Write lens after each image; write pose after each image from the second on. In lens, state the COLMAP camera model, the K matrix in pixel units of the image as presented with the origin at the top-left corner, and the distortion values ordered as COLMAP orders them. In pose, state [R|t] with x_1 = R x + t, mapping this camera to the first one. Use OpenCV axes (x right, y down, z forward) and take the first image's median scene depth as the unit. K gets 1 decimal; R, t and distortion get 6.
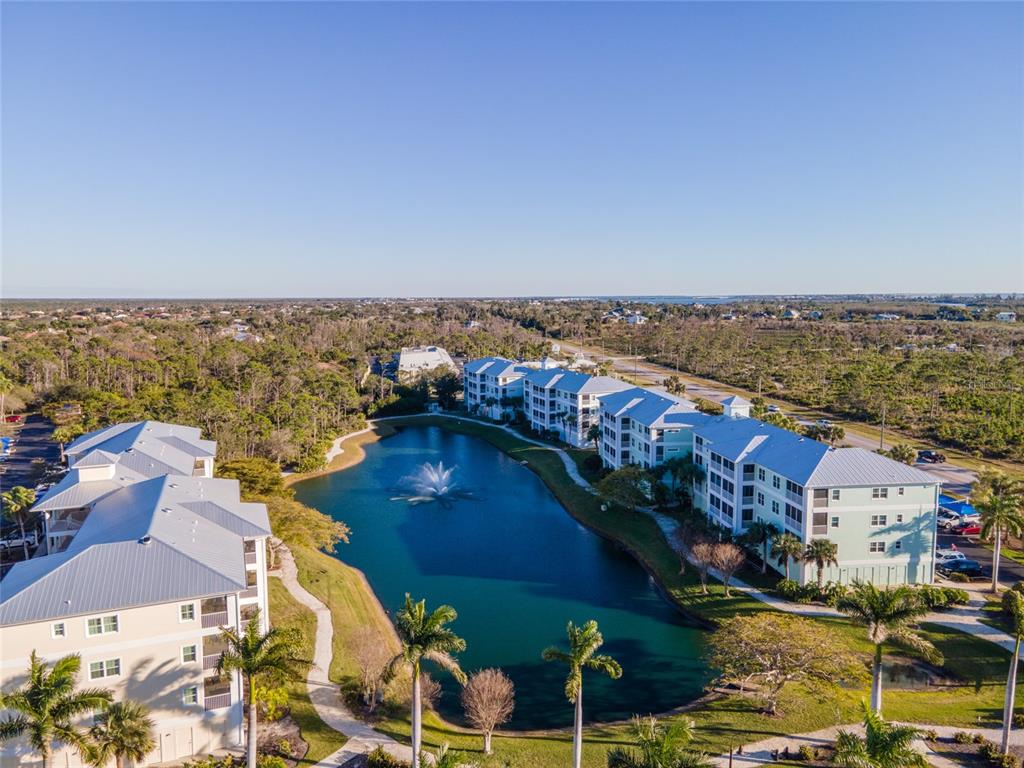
lens RADIAL K [[748.3, 0, 507.3], [0, 748.3, 381.3], [0, 0, 1]] dist [0.035766, 0.011017]
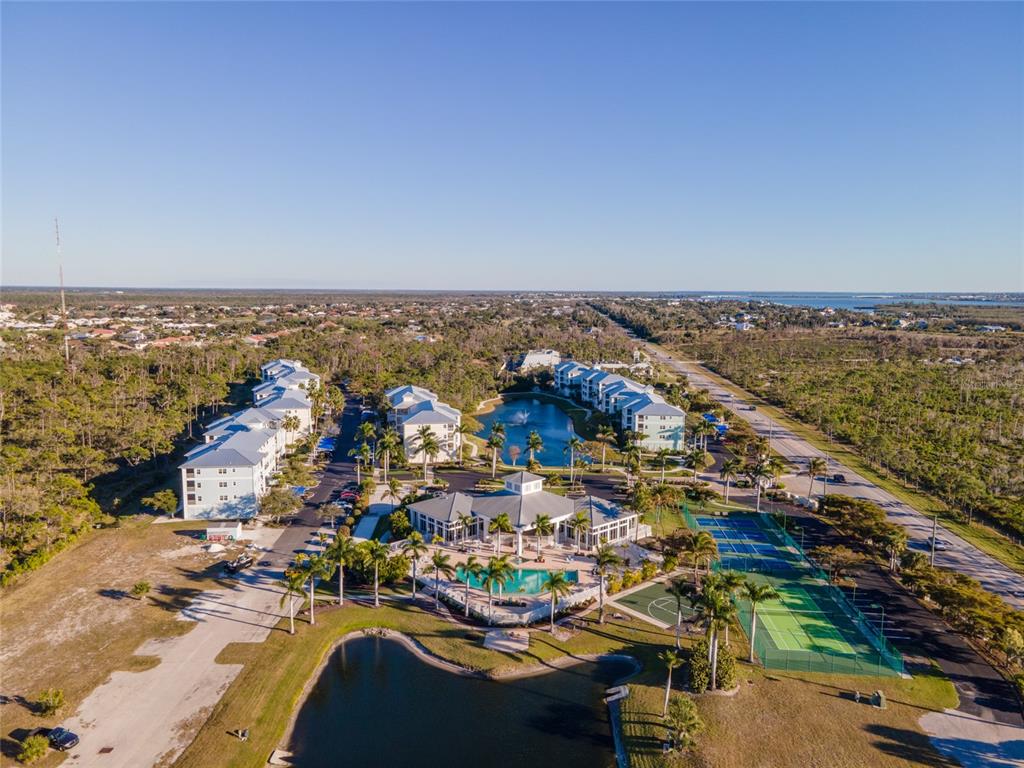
lens RADIAL K [[748.3, 0, 509.6], [0, 748.3, 384.9], [0, 0, 1]] dist [0.035766, 0.011017]
pose [[0.980657, 0.037010, -0.192205, 0.201024], [-0.034316, 0.999261, 0.017329, -0.003709], [0.192704, -0.010398, 0.981202, -0.836284]]
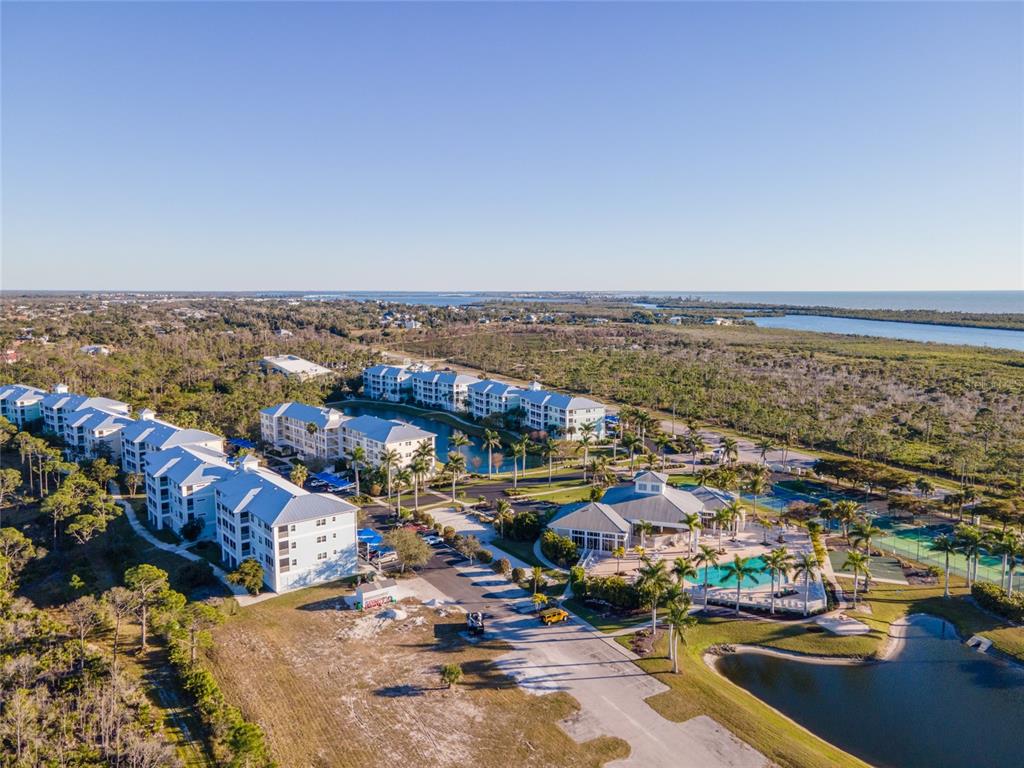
lens RADIAL K [[748.3, 0, 512.8], [0, 748.3, 386.8], [0, 0, 1]] dist [0.035766, 0.011017]
pose [[0.940971, -0.039114, 0.336219, -0.347985], [0.034295, 0.999206, 0.020262, -0.009413], [-0.336745, -0.007535, 0.941566, -0.753286]]
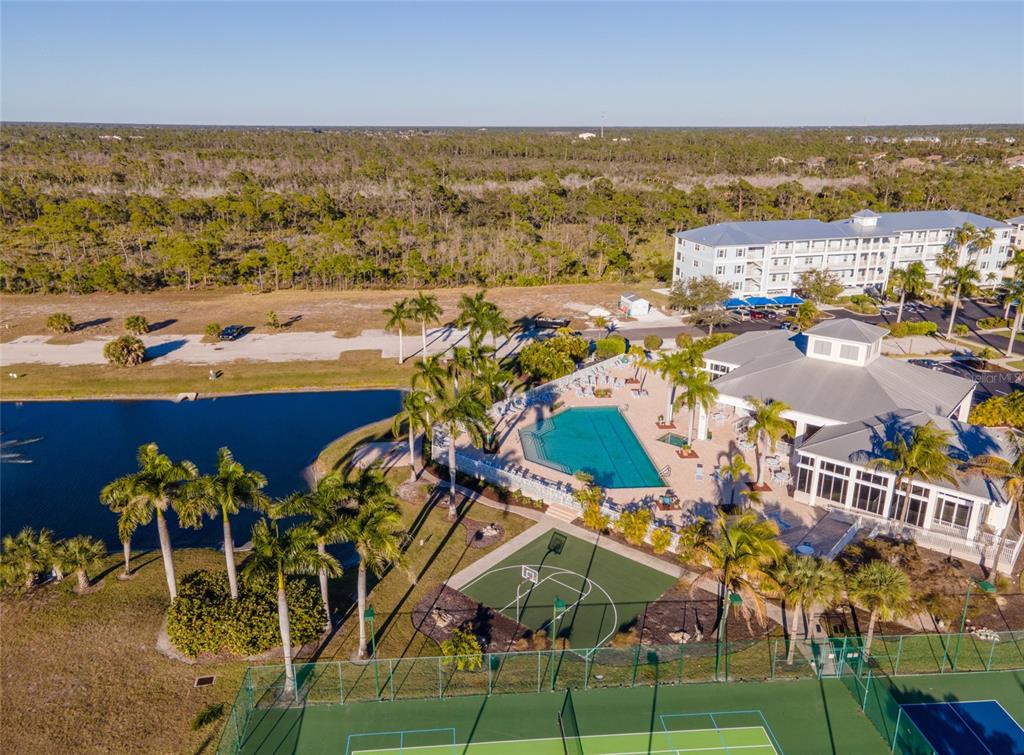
lens RADIAL K [[748.3, 0, 505.4], [0, 748.3, 379.3], [0, 0, 1]] dist [0.035766, 0.011017]
pose [[-0.046549, 0.324018, -0.944905, 0.465350], [-0.109994, 0.938516, 0.327245, 0.022083], [0.992842, 0.119167, -0.008047, -0.210886]]
